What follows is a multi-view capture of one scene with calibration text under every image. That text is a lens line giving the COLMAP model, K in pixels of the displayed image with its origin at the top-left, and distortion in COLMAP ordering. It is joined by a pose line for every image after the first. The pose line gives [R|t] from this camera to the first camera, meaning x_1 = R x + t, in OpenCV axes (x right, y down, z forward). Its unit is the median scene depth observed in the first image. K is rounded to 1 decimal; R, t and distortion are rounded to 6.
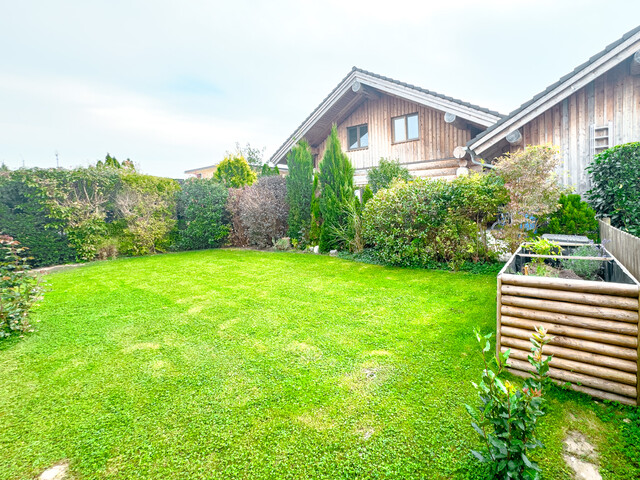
lens RADIAL K [[294.5, 0, 386.2], [0, 294.5, 209.7], [0, 0, 1]] dist [-0.035016, 0.018075]
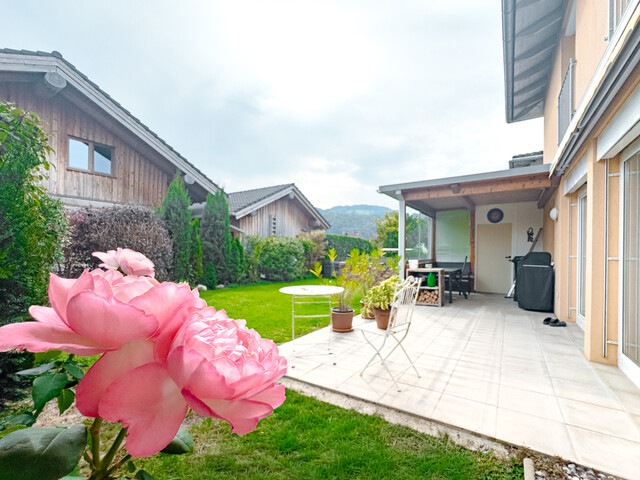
lens RADIAL K [[271.0, 0, 352.8], [0, 271.0, 251.2], [0, 0, 1]] dist [-0.034013, 0.010772]
pose [[-0.059594, 0.029961, 0.997773, -0.777839], [0.001233, 0.999551, -0.029941, 0.018825], [-0.998222, -0.000554, -0.059605, 0.313411]]
